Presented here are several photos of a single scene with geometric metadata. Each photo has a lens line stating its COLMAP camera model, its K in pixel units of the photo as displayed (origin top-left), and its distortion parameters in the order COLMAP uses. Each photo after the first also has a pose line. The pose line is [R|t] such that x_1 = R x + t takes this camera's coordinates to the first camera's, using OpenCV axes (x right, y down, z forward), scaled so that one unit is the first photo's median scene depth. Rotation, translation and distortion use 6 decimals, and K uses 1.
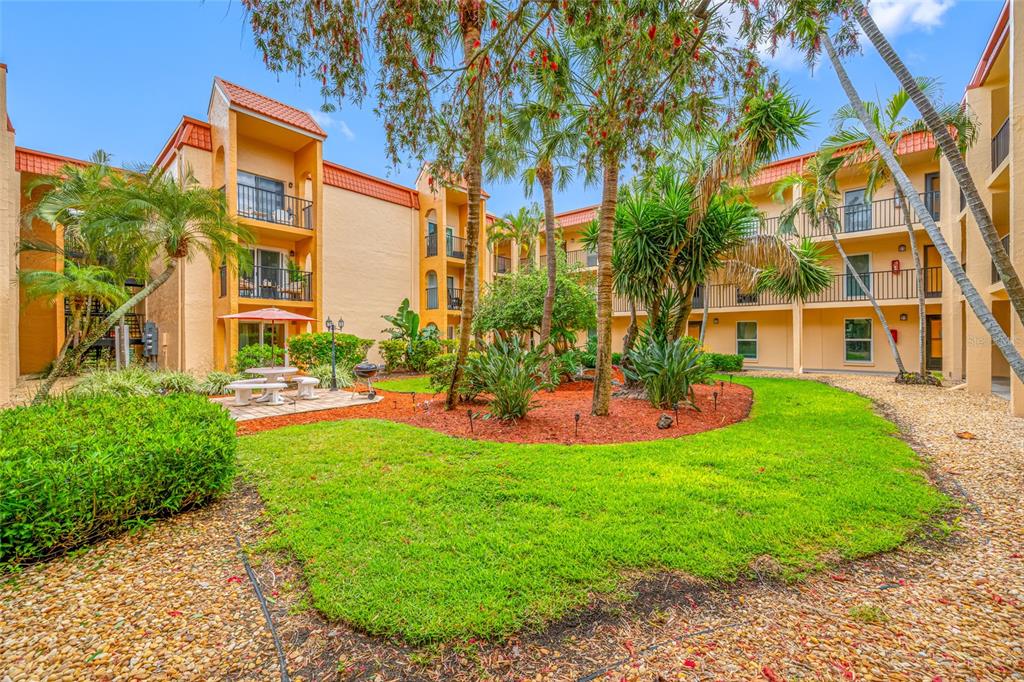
lens RADIAL K [[402.4, 0, 512.3], [0, 402.4, 336.2], [0, 0, 1]] dist [-0.003251, 0.000009]
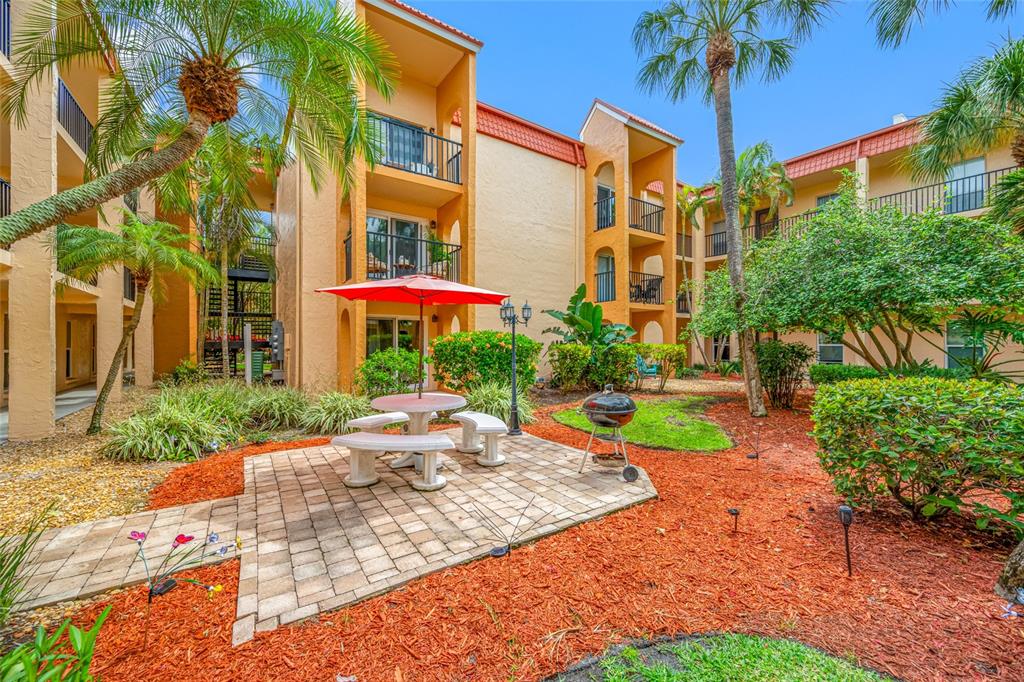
lens RADIAL K [[402.4, 0, 512.3], [0, 402.4, 336.2], [0, 0, 1]] dist [-0.003251, 0.000009]
pose [[0.964540, -0.000356, -0.263938, -0.221874], [-0.003347, 0.999902, -0.013579, 0.006202], [0.263917, 0.013981, 0.964444, 0.344088]]
